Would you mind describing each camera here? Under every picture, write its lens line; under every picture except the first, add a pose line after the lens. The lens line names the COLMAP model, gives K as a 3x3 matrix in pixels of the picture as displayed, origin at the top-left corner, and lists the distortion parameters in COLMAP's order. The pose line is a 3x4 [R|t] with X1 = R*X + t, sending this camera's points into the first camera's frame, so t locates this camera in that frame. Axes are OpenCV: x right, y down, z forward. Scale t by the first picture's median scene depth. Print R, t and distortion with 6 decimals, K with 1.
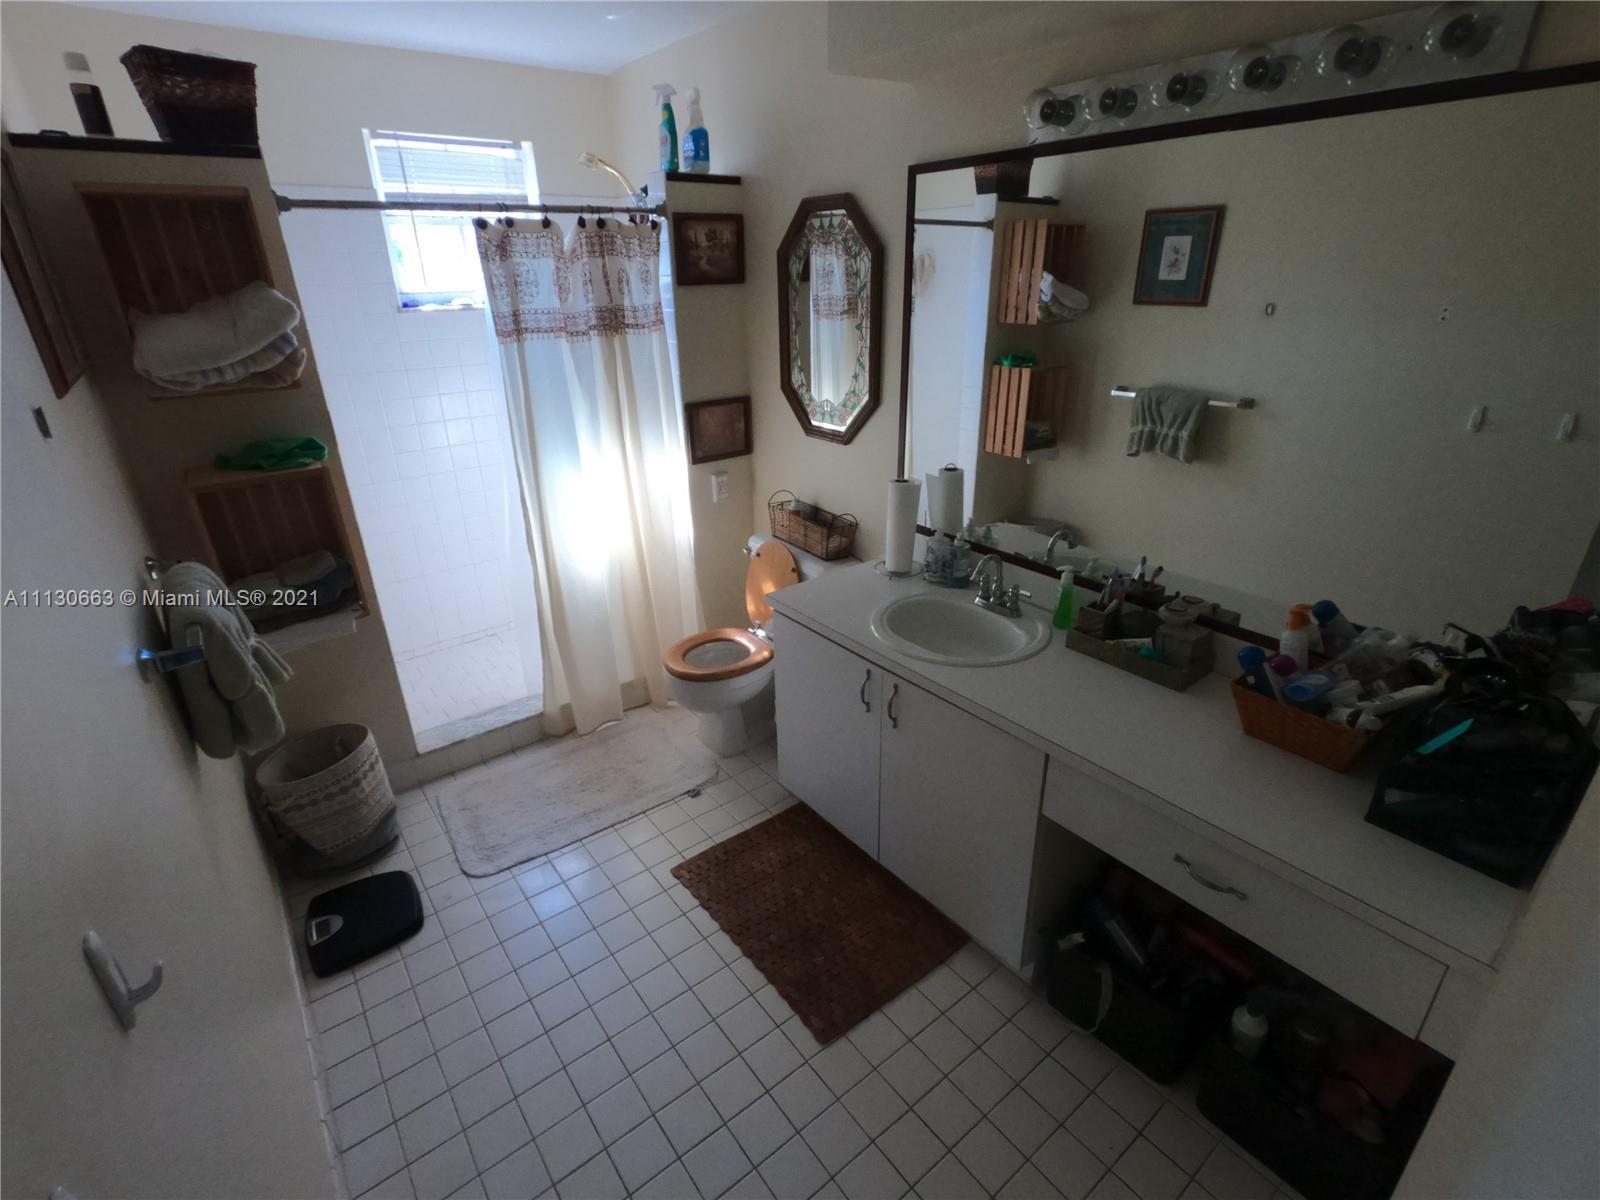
lens RADIAL K [[759.8, 0, 800.0], [0, 759.8, 600.0], [0, 0, 1]] dist [0.000650, 0.000945]
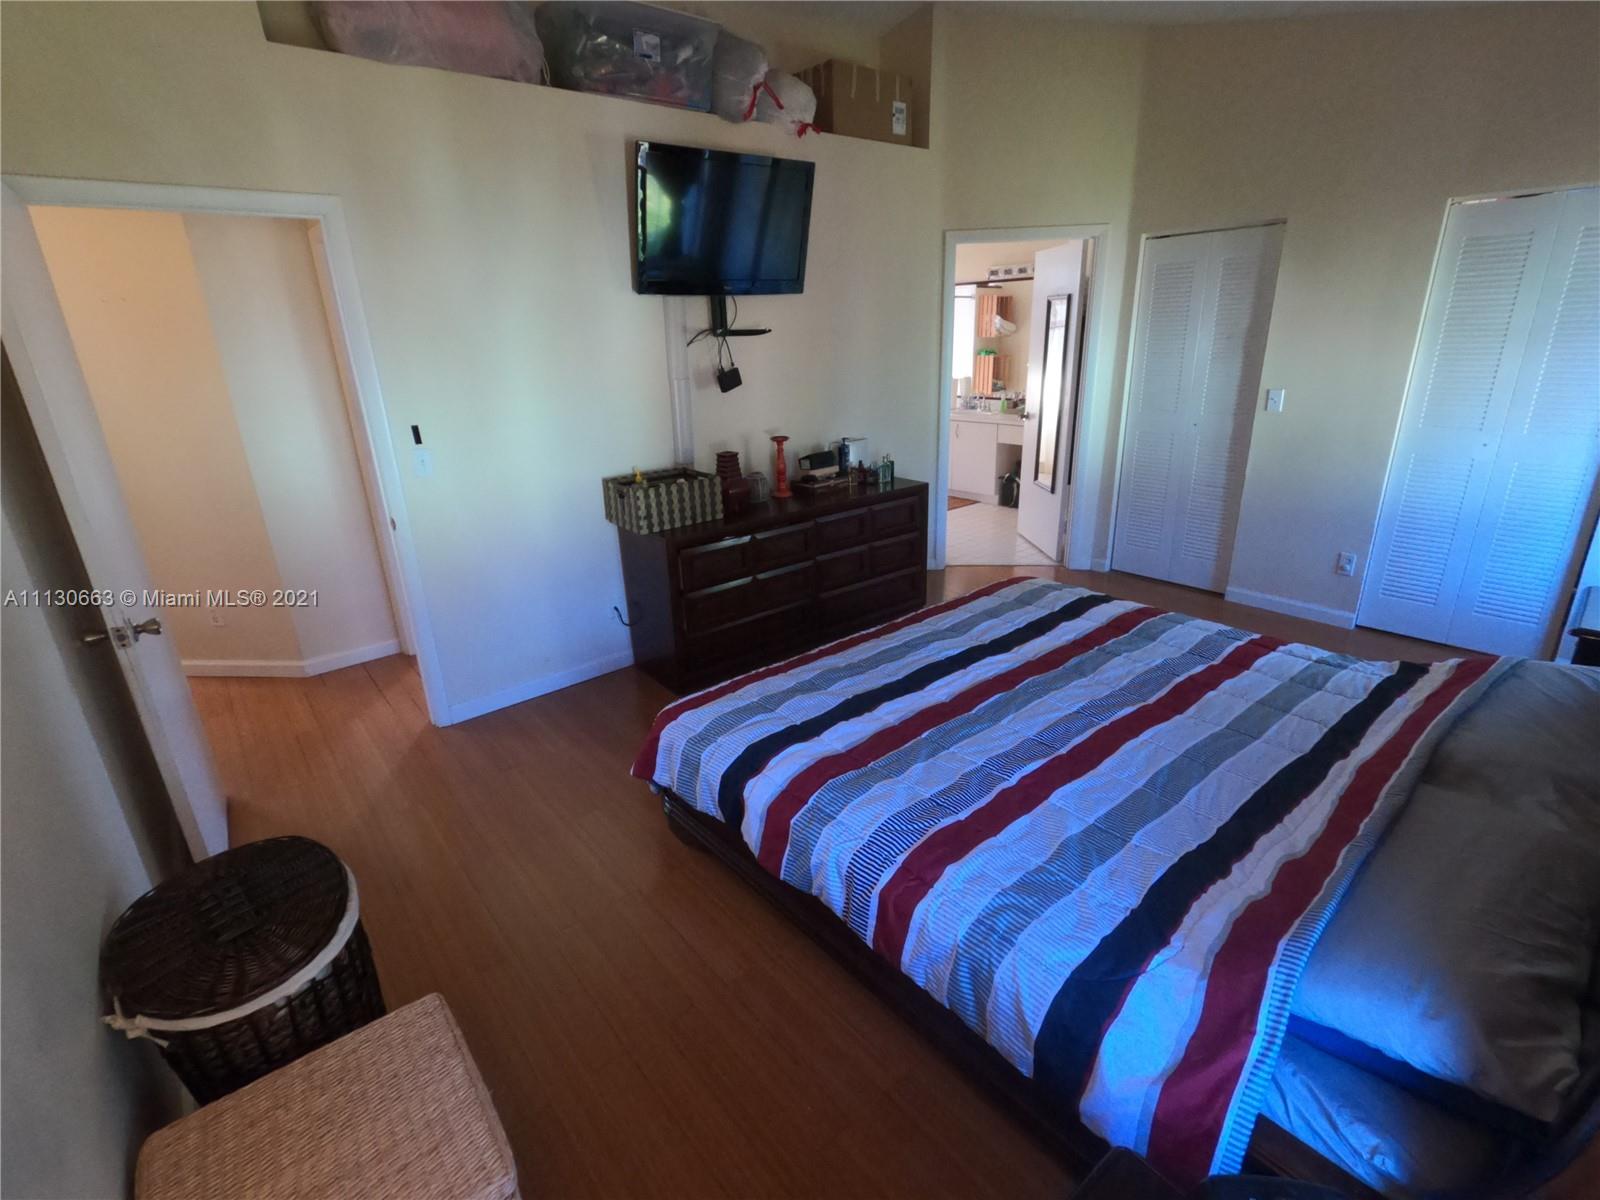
lens RADIAL K [[773.4, 0, 796.5], [0, 773.4, 608.5], [0, 0, 1]] dist [0.002222, 0.000415]
pose [[0.999381, -0.028155, 0.021097, -0.582721], [0.029515, 0.997303, -0.067202, 0.950605], [-0.019148, 0.067783, 0.997516, -2.040890]]
